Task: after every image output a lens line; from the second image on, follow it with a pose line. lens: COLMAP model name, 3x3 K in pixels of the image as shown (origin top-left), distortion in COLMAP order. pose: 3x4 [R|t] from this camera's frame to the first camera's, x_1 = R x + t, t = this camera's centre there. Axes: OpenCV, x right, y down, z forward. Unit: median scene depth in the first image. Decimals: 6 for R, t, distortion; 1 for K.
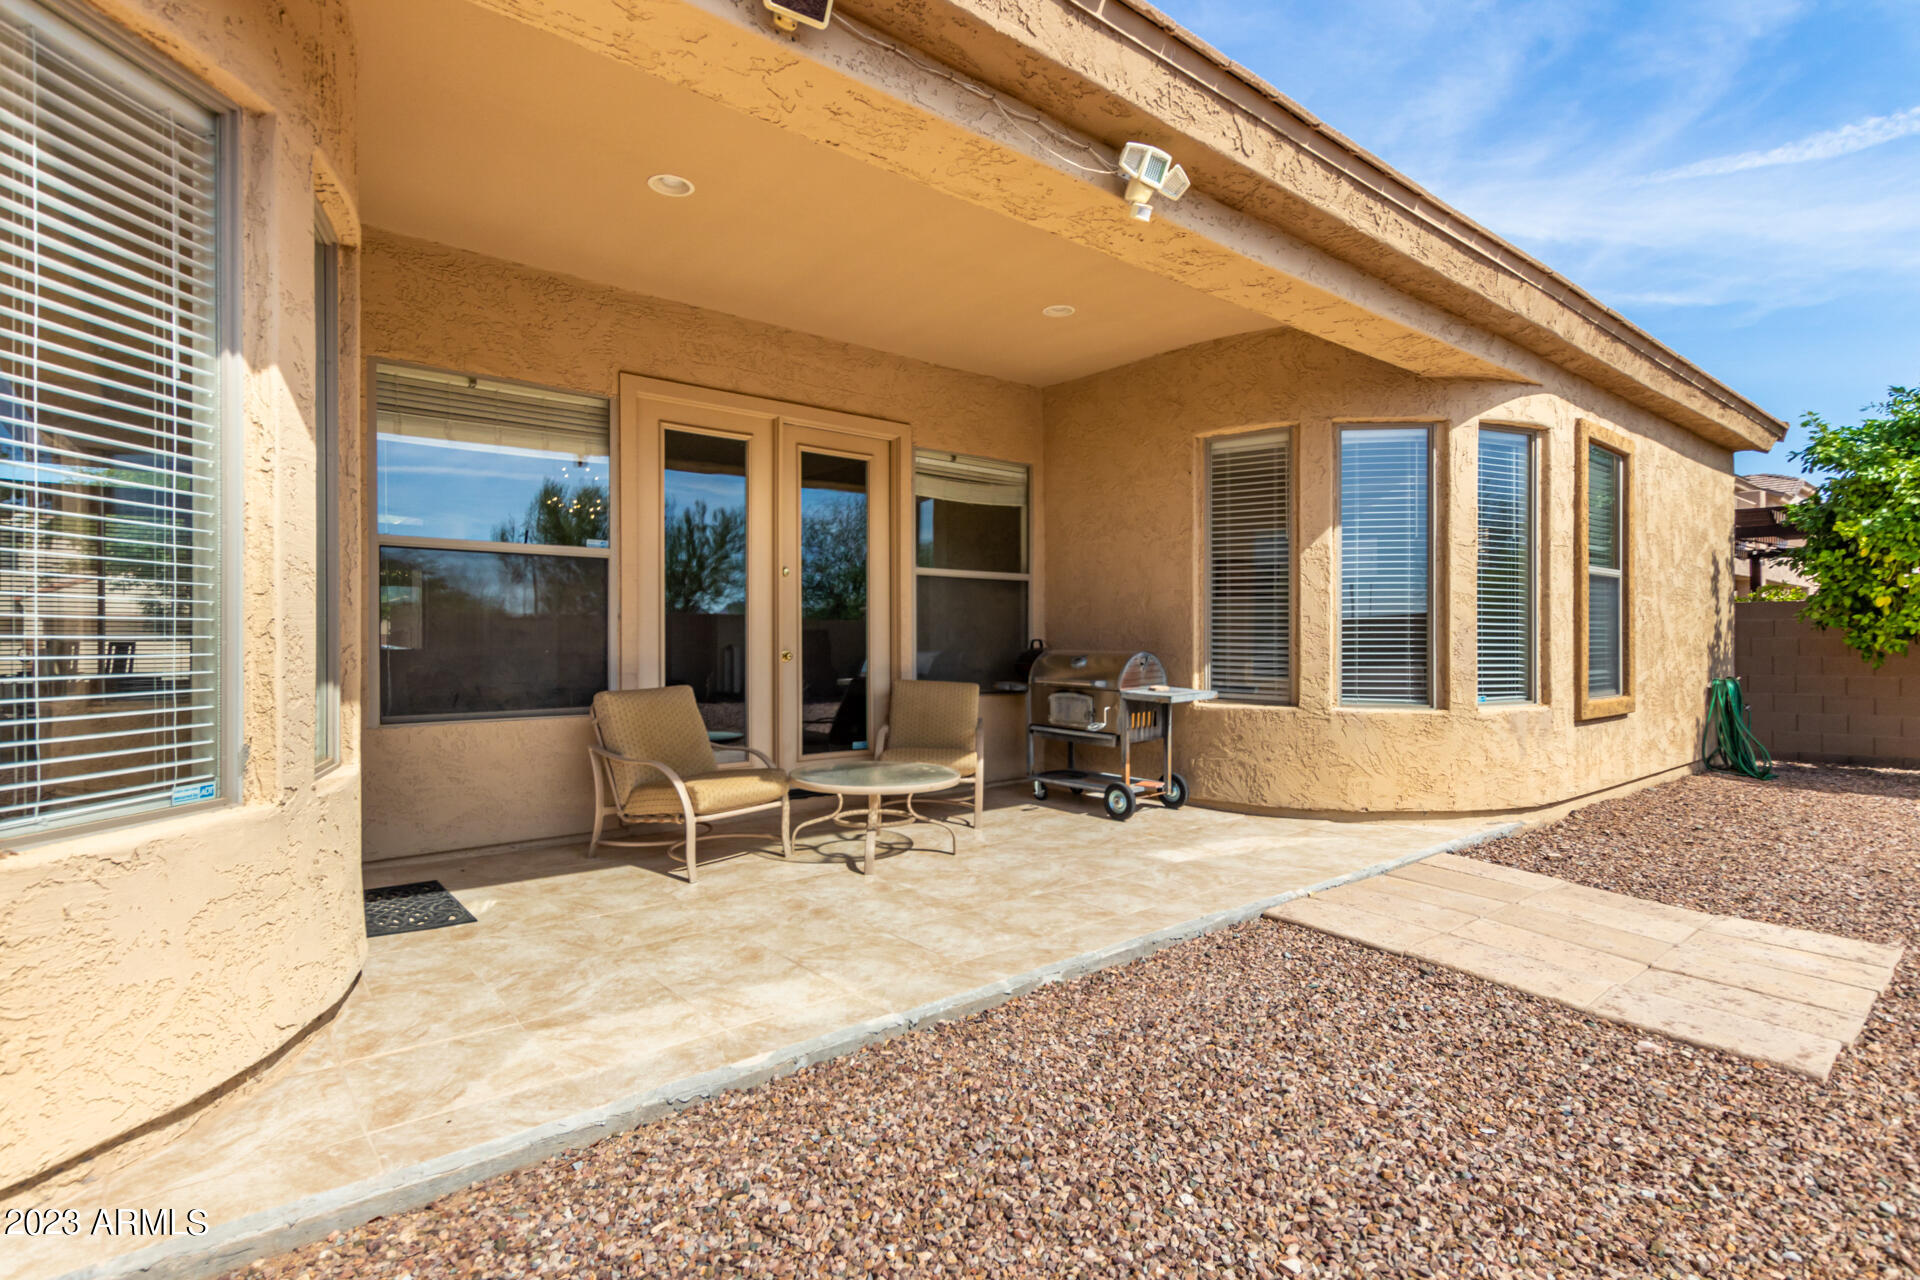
lens RADIAL K [[927.2, 0, 959.2], [0, 927.2, 639.1], [0, 0, 1]] dist [0.010608, -0.001255]
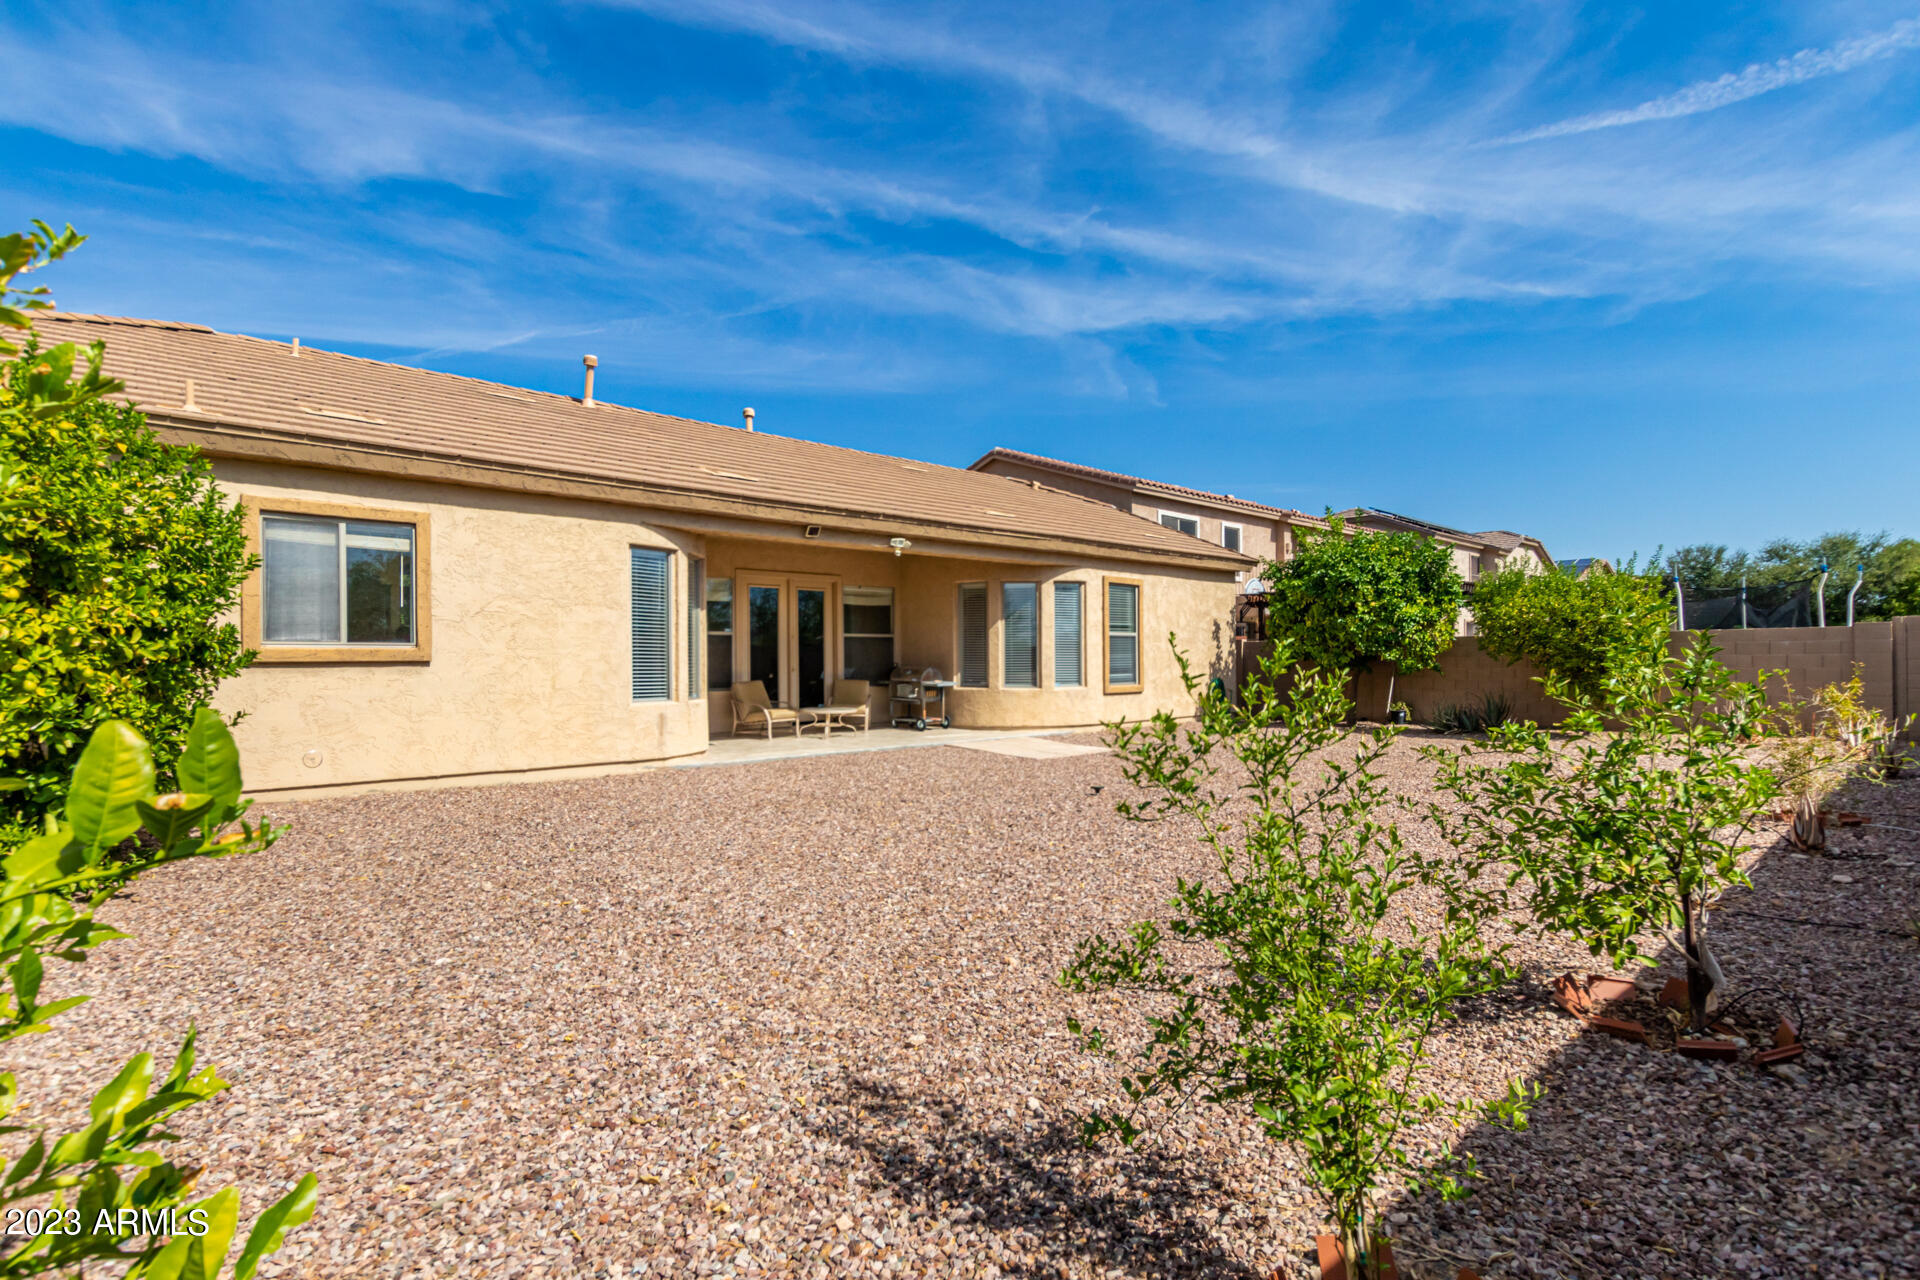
lens RADIAL K [[927.2, 0, 961.7], [0, 927.2, 647.2], [0, 0, 1]] dist [0.010608, -0.001255]
pose [[0.997878, -0.004053, 0.064981, 0.115011], [0.004488, 0.999968, -0.006547, -0.025929], [-0.064953, 0.006825, 0.997865, -1.602253]]
